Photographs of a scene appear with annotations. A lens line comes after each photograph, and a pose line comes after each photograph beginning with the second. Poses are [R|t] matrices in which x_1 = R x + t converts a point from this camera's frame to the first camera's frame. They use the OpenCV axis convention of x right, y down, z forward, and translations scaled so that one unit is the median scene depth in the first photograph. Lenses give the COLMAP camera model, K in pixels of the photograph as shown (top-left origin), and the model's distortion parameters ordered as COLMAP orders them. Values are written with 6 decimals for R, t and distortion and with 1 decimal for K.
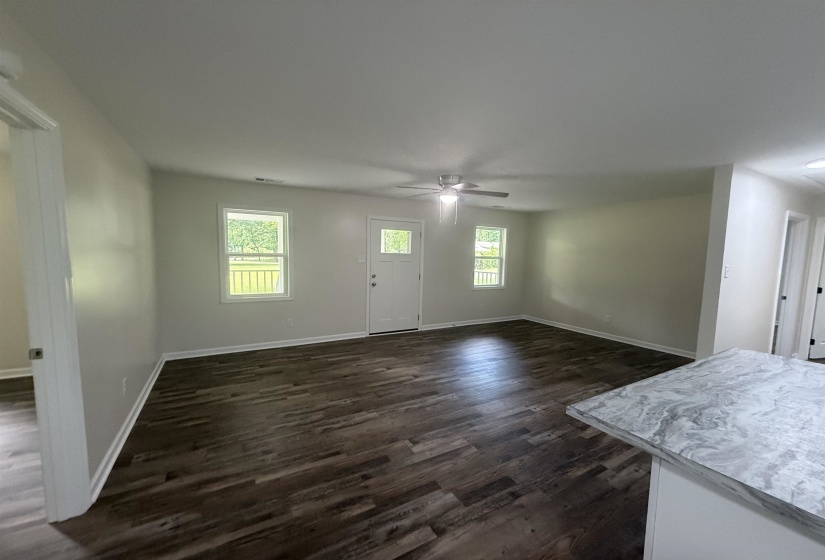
lens RADIAL K [[329.6, 0, 411.2], [0, 329.6, 285.3], [0, 0, 1]] dist [0.002433, 0.000203]
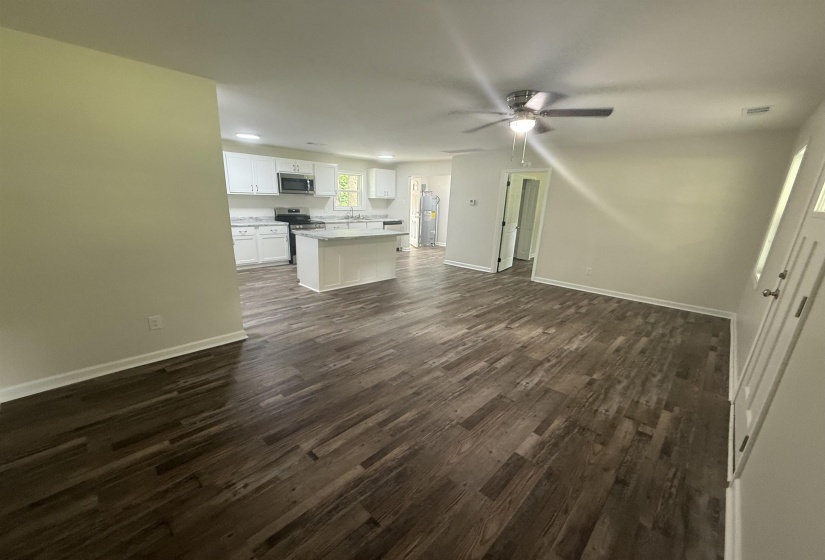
lens RADIAL K [[326.4, 0, 409.9], [0, 326.4, 294.4], [0, 0, 1]] dist [0.001753, 0.000099]
pose [[-0.957977, 0.031827, -0.285073, 0.716367], [-0.076503, 0.929477, 0.360859, -0.192955], [0.276454, 0.367504, -0.887983, 2.155094]]
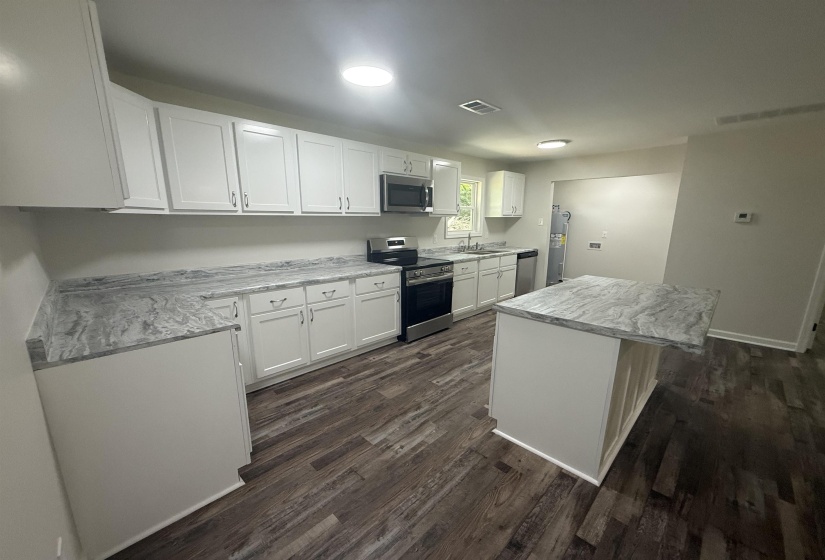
lens RADIAL K [[326.4, 0, 409.9], [0, 326.4, 294.4], [0, 0, 1]] dist [0.001753, 0.000099]
pose [[-0.964233, 0.039191, -0.262143, 1.124071], [-0.044831, 0.950646, 0.307022, -0.054149], [0.261237, 0.307793, -0.914887, 0.935283]]
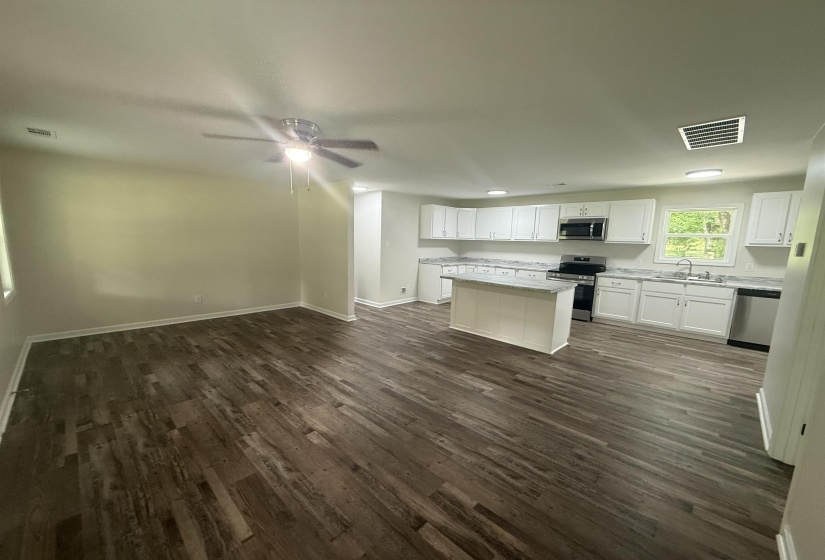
lens RADIAL K [[326.4, 0, 409.9], [0, 326.4, 294.4], [0, 0, 1]] dist [0.001753, 0.000099]
pose [[-0.282580, -0.189130, 0.940414, -0.811434], [0.062326, 0.974679, 0.214749, -0.133709], [-0.957217, 0.119296, -0.263637, 1.230866]]
